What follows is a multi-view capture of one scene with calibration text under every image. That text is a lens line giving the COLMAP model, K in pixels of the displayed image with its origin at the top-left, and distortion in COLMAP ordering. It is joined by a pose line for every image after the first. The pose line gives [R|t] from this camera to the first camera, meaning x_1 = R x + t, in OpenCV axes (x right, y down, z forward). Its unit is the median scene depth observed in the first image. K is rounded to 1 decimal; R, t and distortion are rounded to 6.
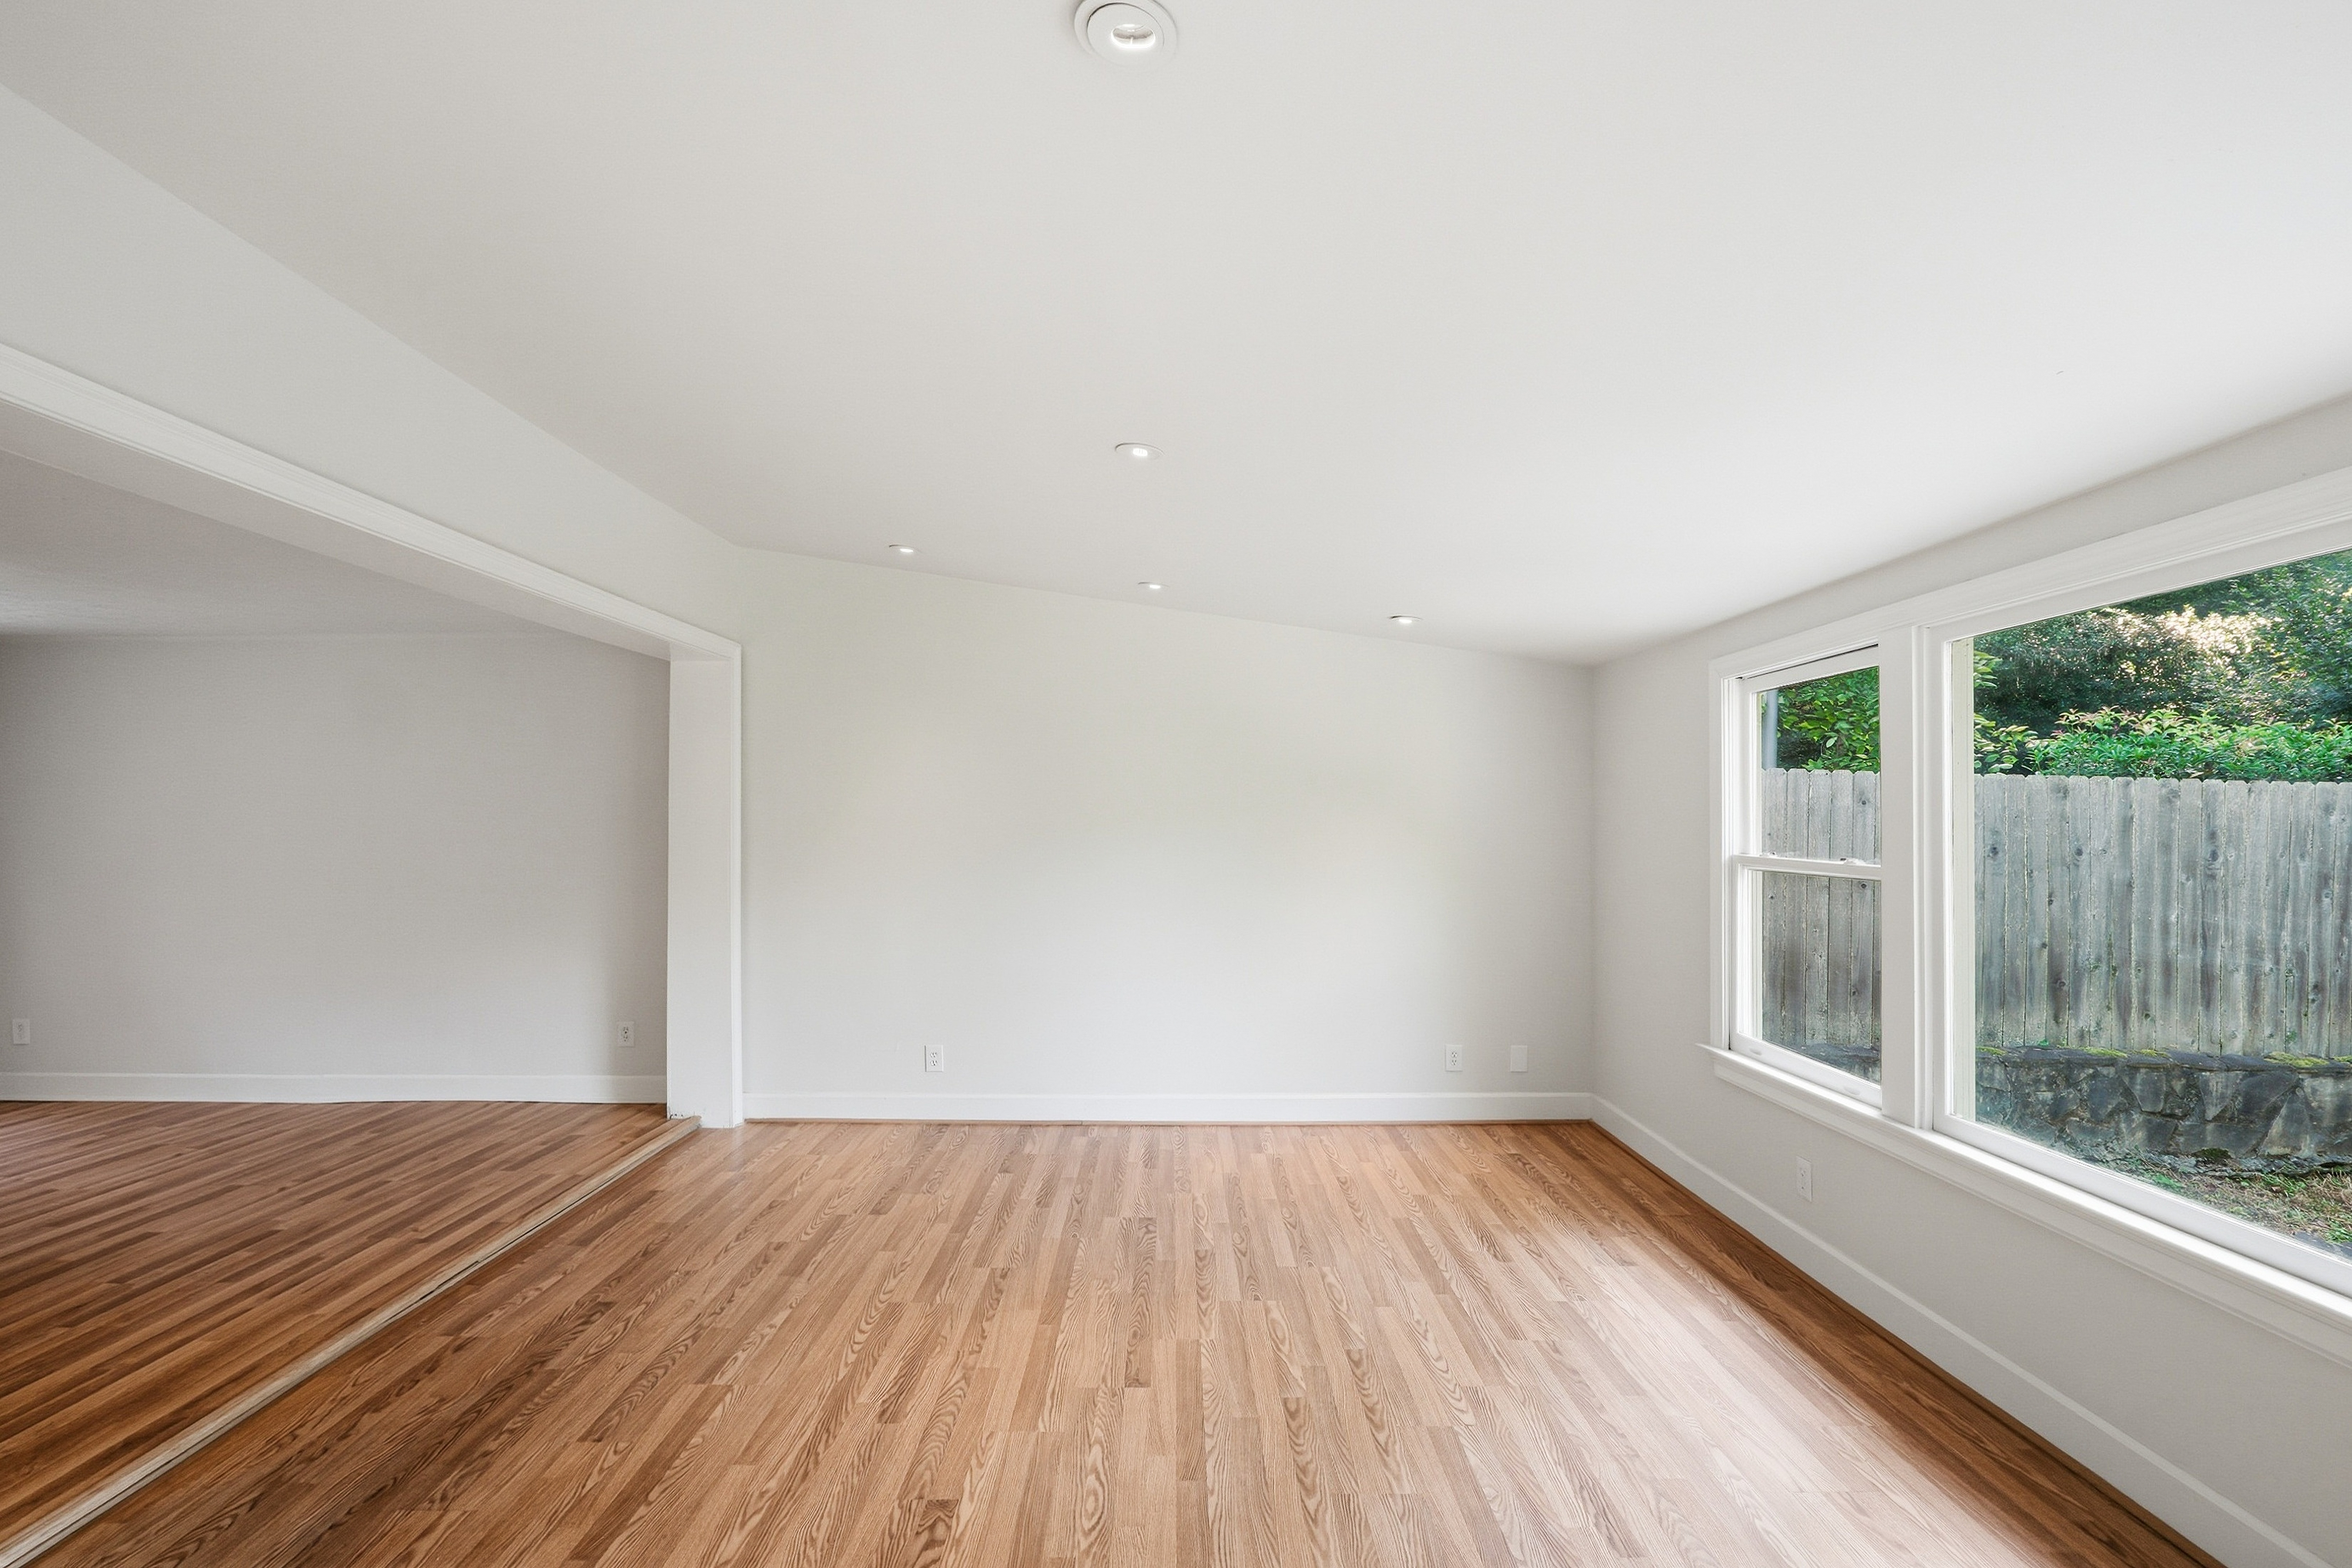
lens RADIAL K [[1107.9, 0, 1174.9], [0, 1107.9, 803.5], [0, 0, 1]] dist [-0.005560, -0.000430]
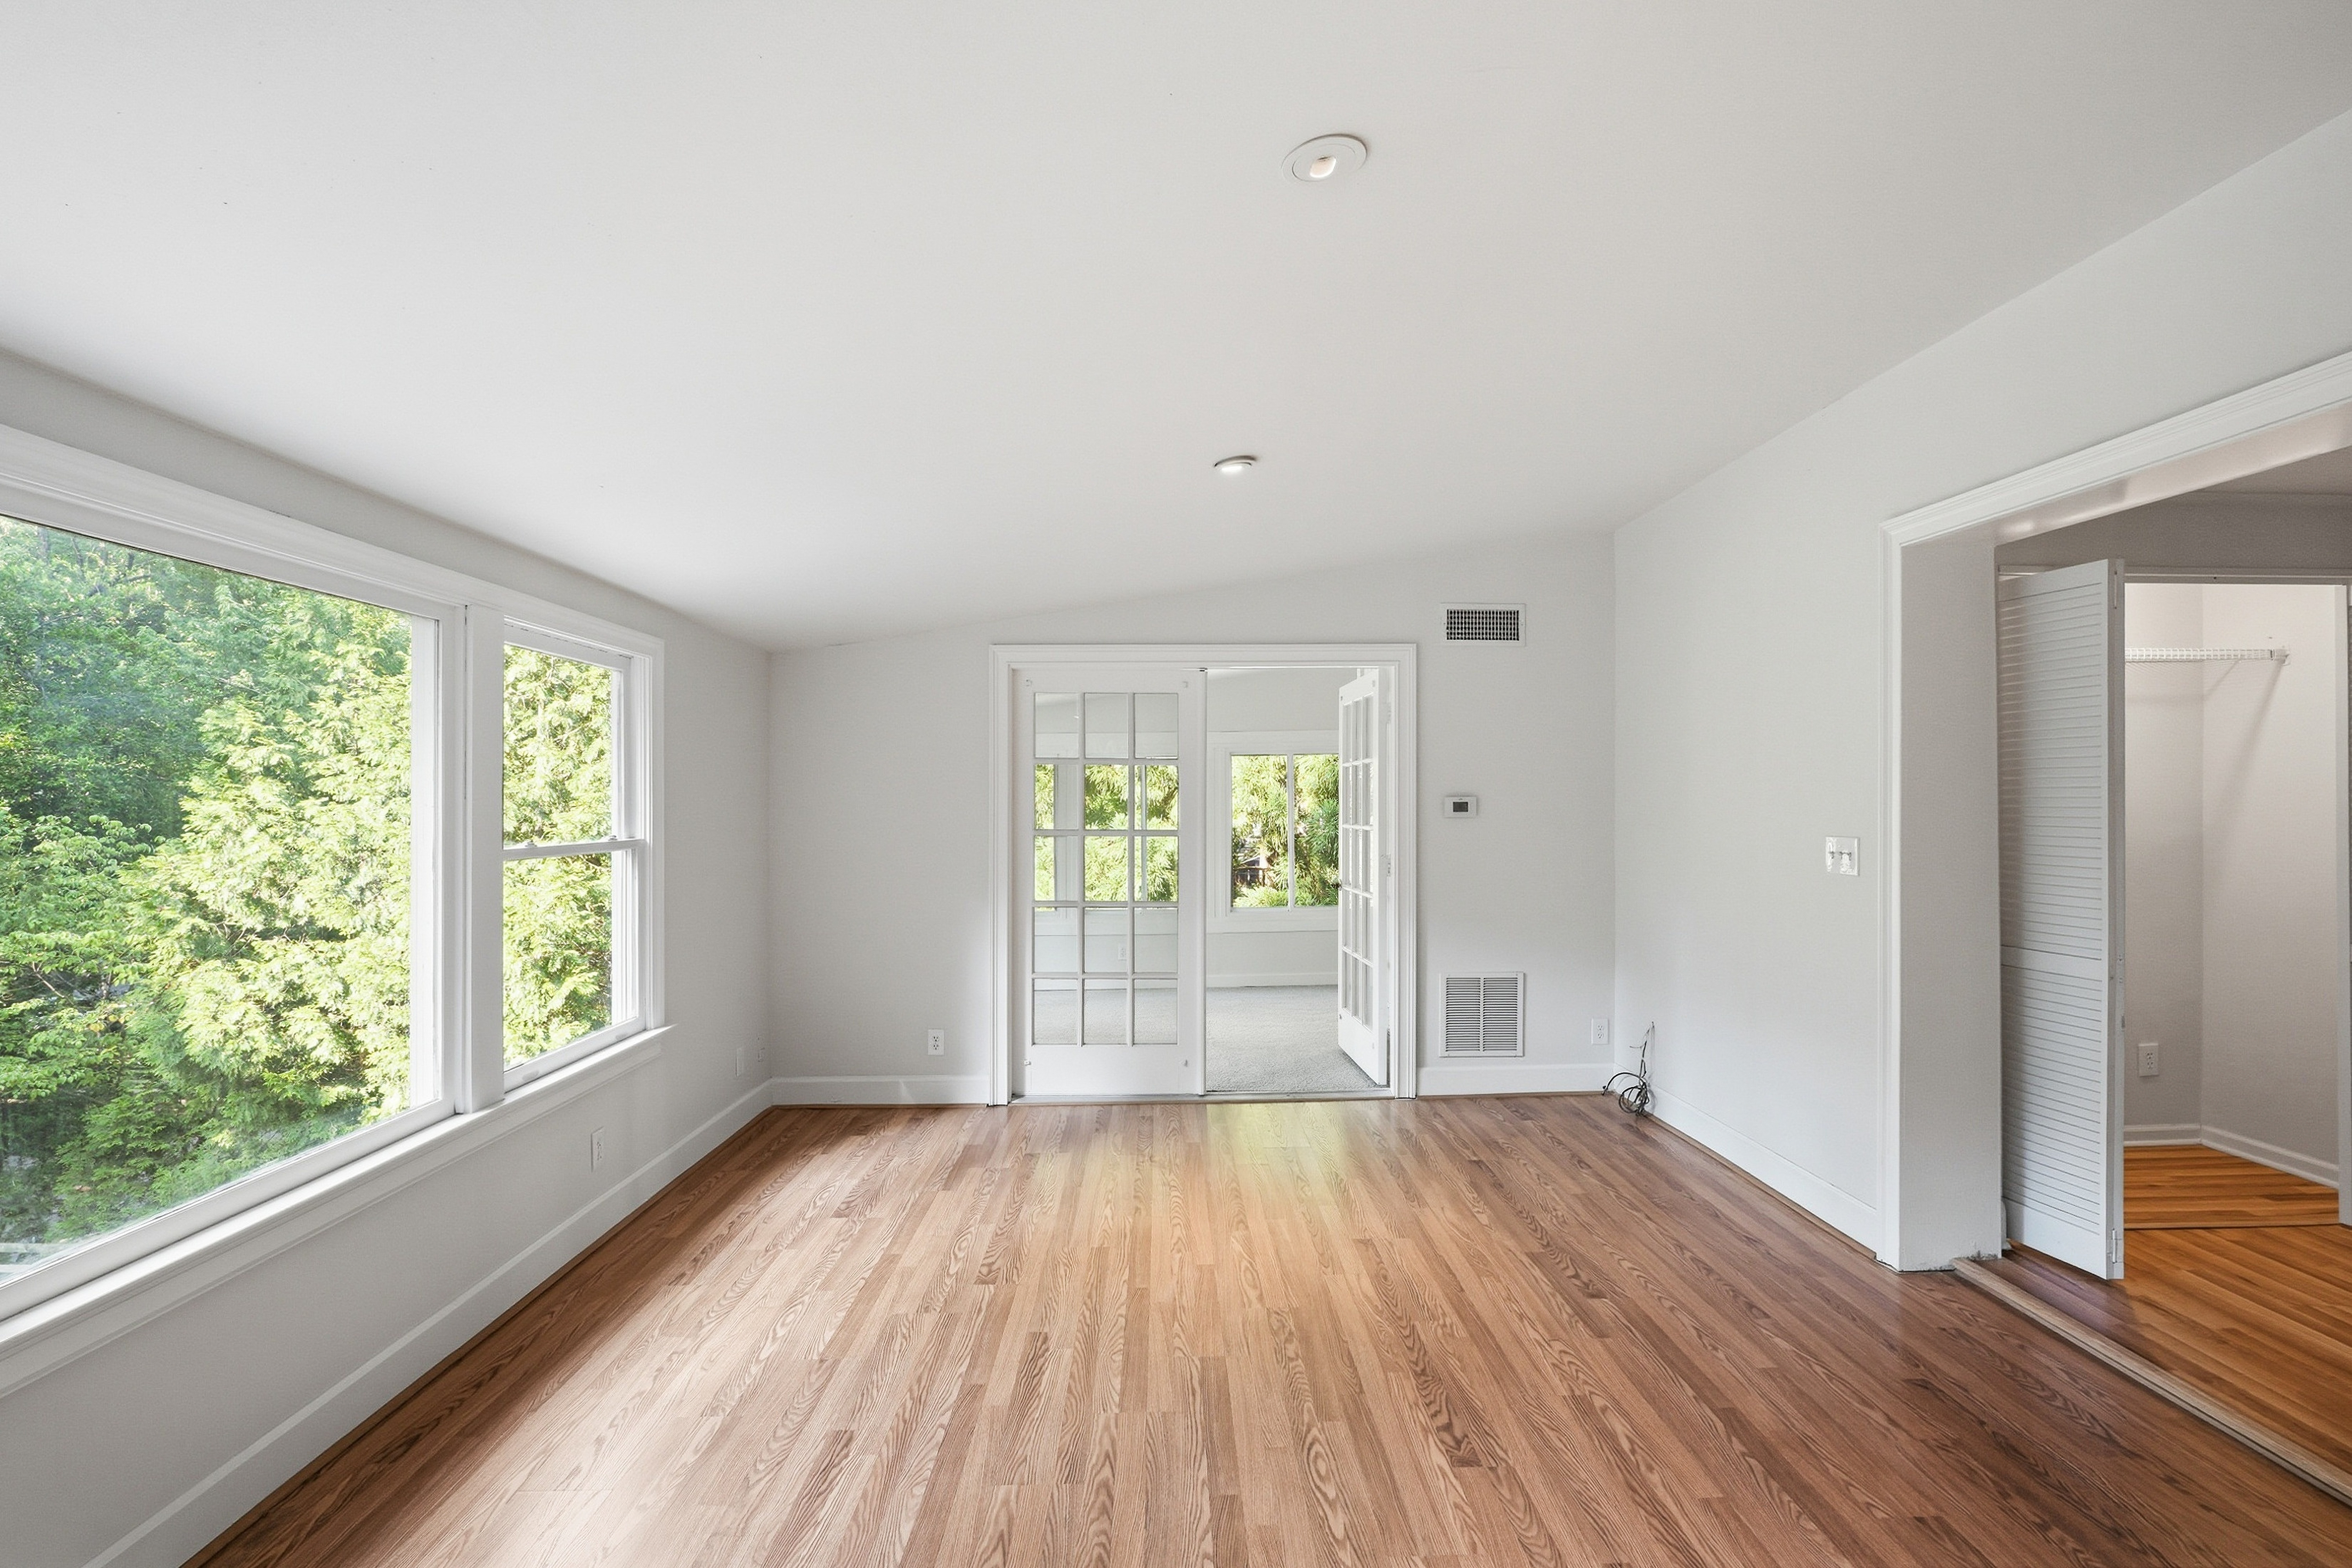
lens RADIAL K [[1107.9, 0, 1179.9], [0, 1107.9, 793.8], [0, 0, 1]] dist [-0.005560, -0.000430]
pose [[-0.999847, 0.003905, -0.017033, 0.069017], [0.004250, 0.999787, -0.020220, 0.029556], [0.016951, -0.020289, -0.999650, 1.990537]]
